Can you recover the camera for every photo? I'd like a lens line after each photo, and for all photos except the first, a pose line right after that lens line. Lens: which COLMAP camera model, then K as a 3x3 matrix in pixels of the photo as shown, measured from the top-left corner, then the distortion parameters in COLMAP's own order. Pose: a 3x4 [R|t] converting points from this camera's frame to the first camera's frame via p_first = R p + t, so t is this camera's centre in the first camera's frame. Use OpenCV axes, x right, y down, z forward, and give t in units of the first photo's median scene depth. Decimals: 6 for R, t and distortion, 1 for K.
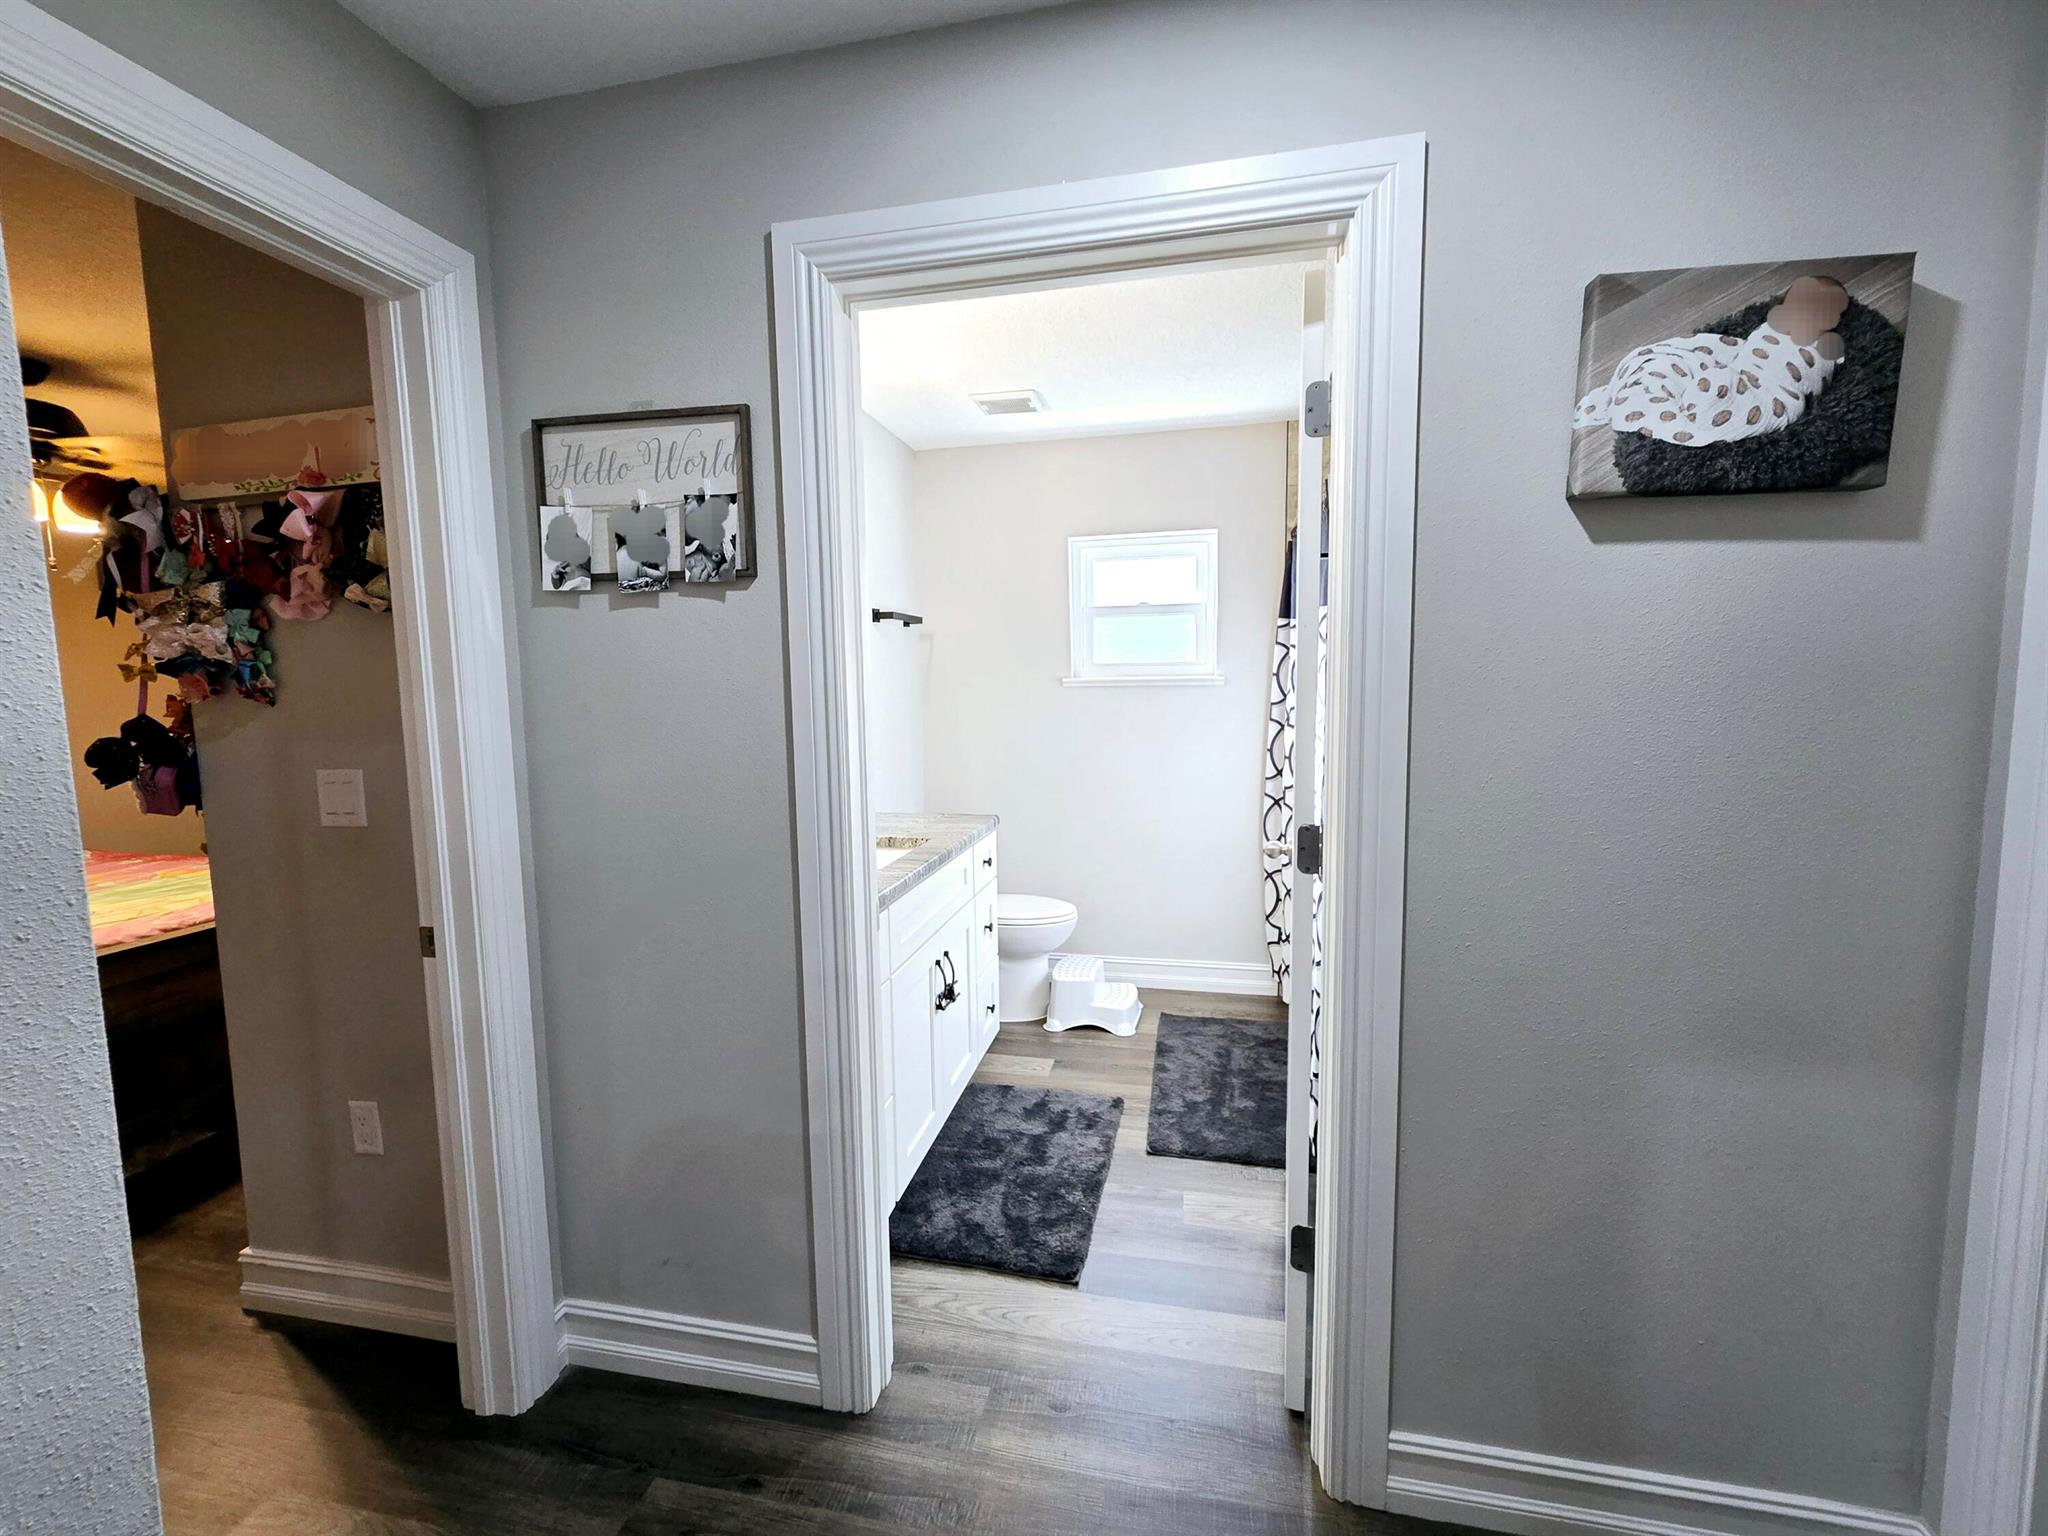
lens RADIAL K [[839.3, 0, 1014.4], [0, 839.3, 772.0], [0, 0, 1]] dist [-0.007386, 0.000686]
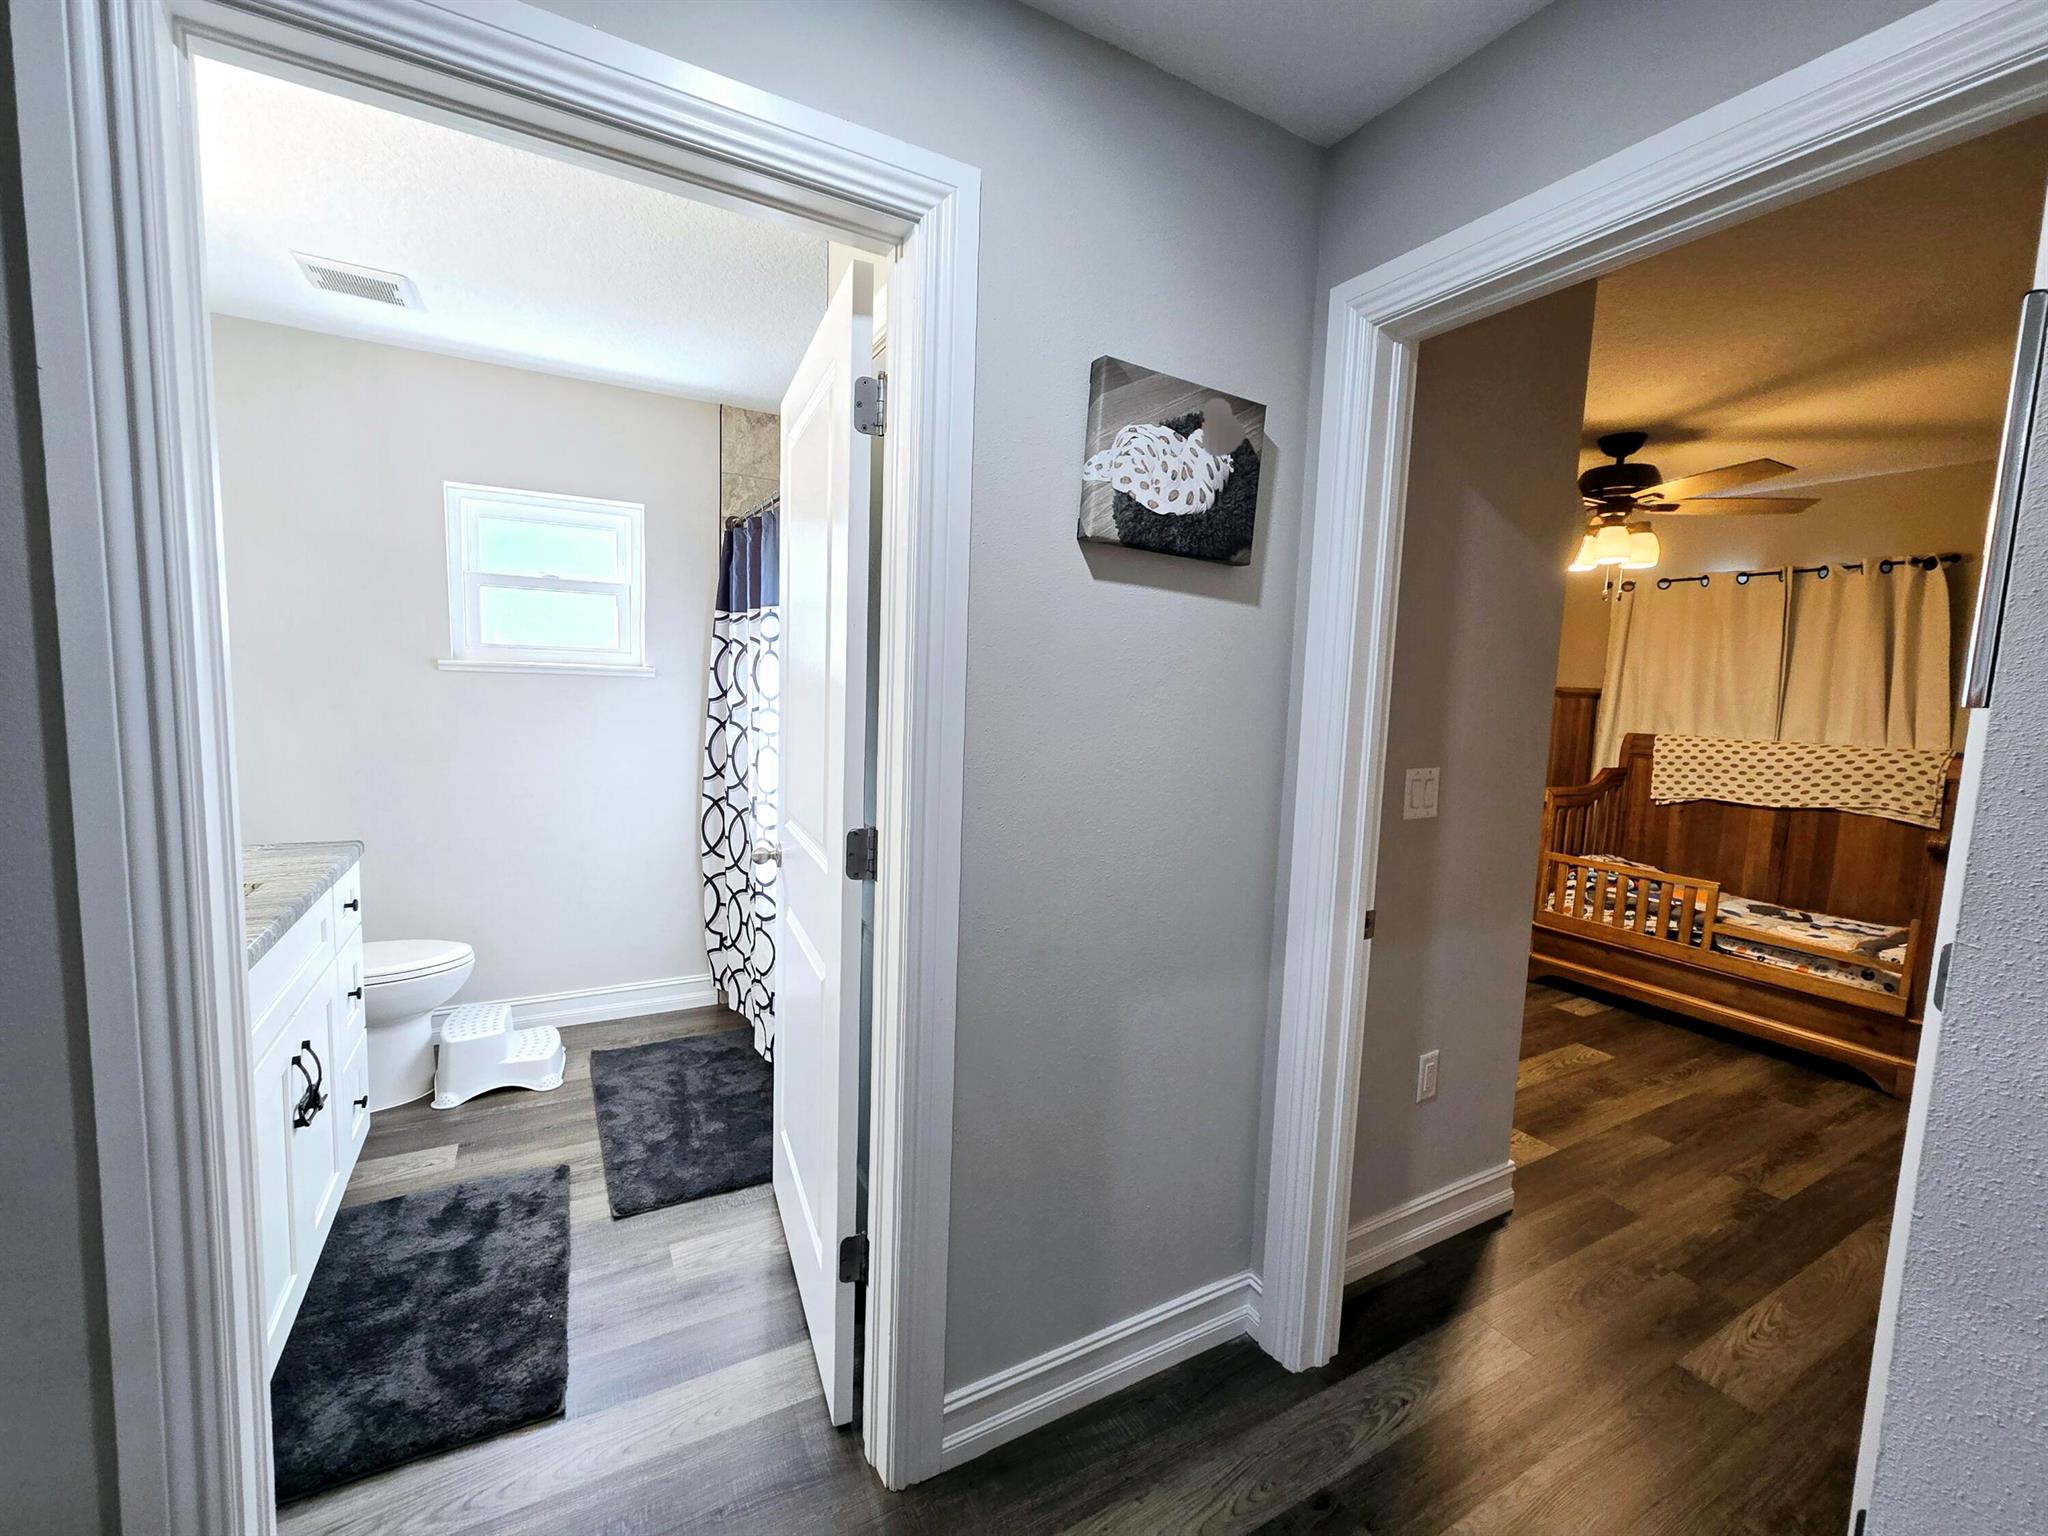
lens RADIAL K [[839.3, 0, 1014.4], [0, 839.3, 772.0], [0, 0, 1]] dist [-0.007386, 0.000686]
pose [[0.746801, -0.023960, 0.664616, -0.093512], [0.020076, 0.999708, 0.013481, -0.007092], [-0.664745, 0.003276, 0.747064, 0.082916]]
